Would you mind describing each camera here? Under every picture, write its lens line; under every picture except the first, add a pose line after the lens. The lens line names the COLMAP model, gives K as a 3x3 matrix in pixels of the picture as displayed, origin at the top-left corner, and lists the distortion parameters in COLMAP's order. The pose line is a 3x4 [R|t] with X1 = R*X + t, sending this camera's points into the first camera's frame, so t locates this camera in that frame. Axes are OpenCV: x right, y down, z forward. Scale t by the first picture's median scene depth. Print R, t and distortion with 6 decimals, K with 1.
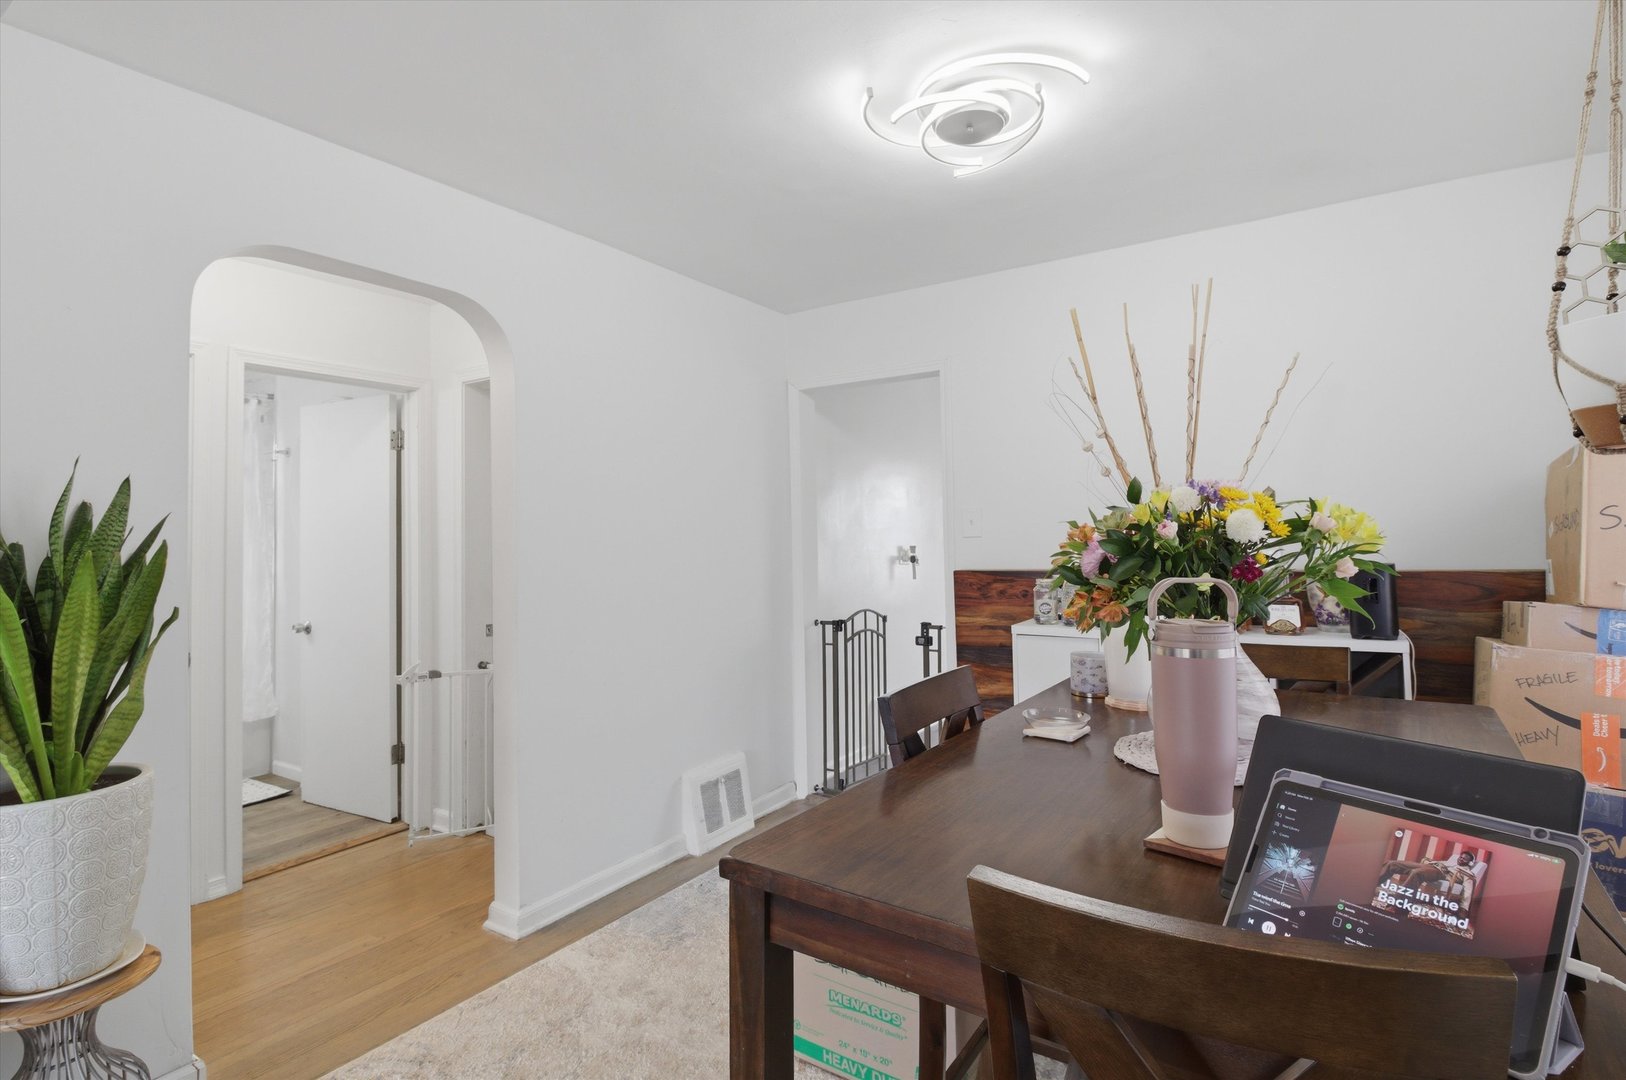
lens RADIAL K [[797.2, 0, 823.5], [0, 797.2, 518.2], [0, 0, 1]] dist [-0.000623, 0.000231]
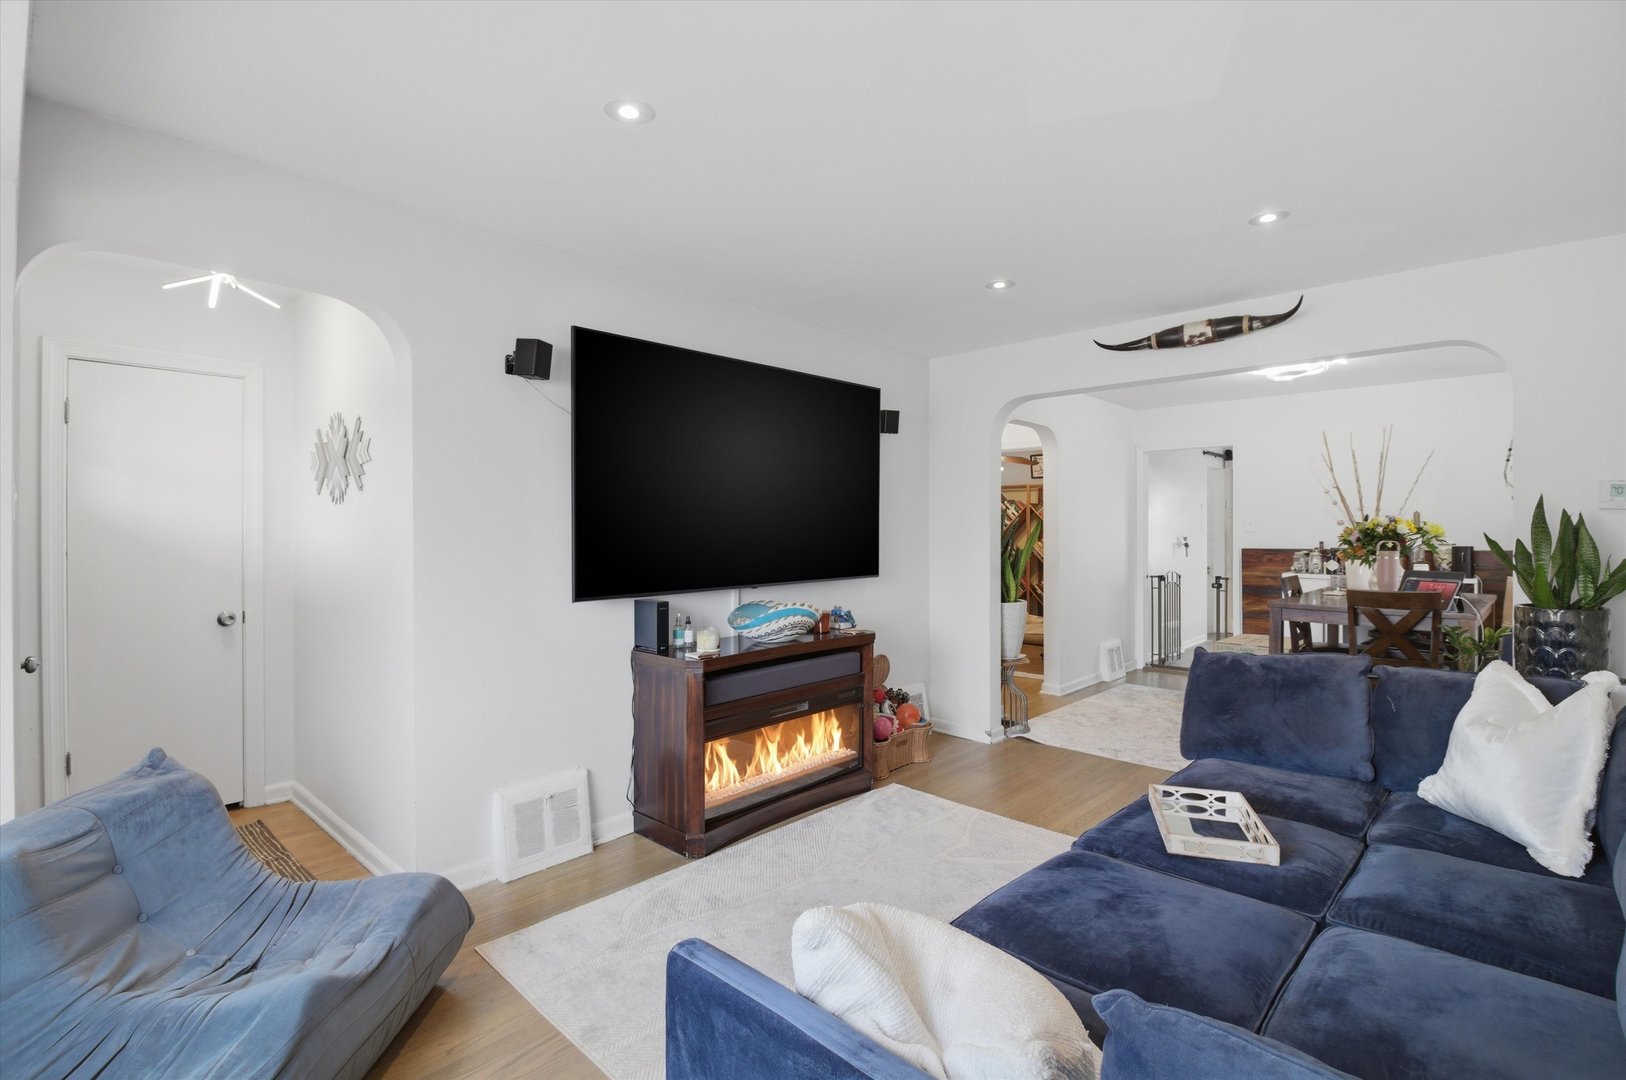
lens RADIAL K [[763.4, 0, 828.3], [0, 763.4, 530.7], [0, 0, 1]] dist [0.002090, -0.009940]
pose [[0.986299, 0.020077, -0.163740, -0.693882], [-0.016091, 0.999542, 0.025636, -0.013592], [0.164180, -0.022650, 0.986170, -1.333852]]
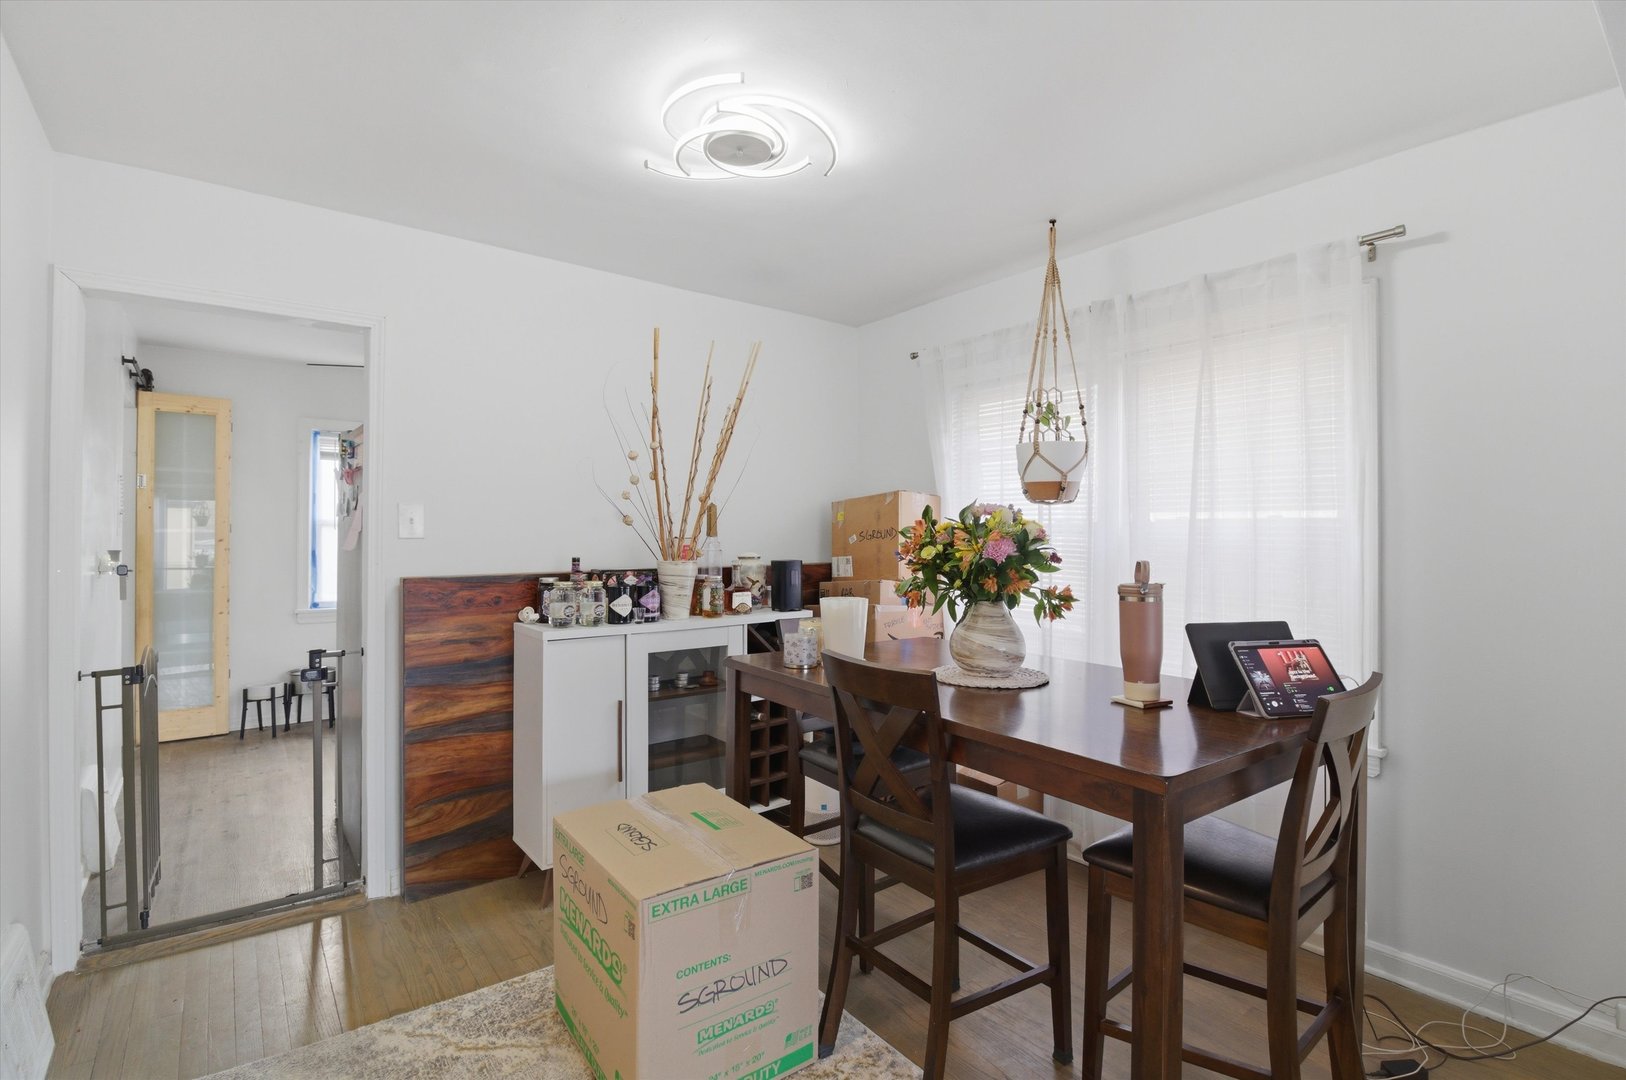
lens RADIAL K [[763.4, 0, 828.3], [0, 763.4, 530.7], [0, 0, 1]] dist [0.002090, -0.009940]
pose [[0.328451, 0.024519, 0.944203, -0.564167], [-0.028317, 0.999469, -0.016103, 0.021306], [-0.944096, -0.021448, 0.328971, 0.423975]]
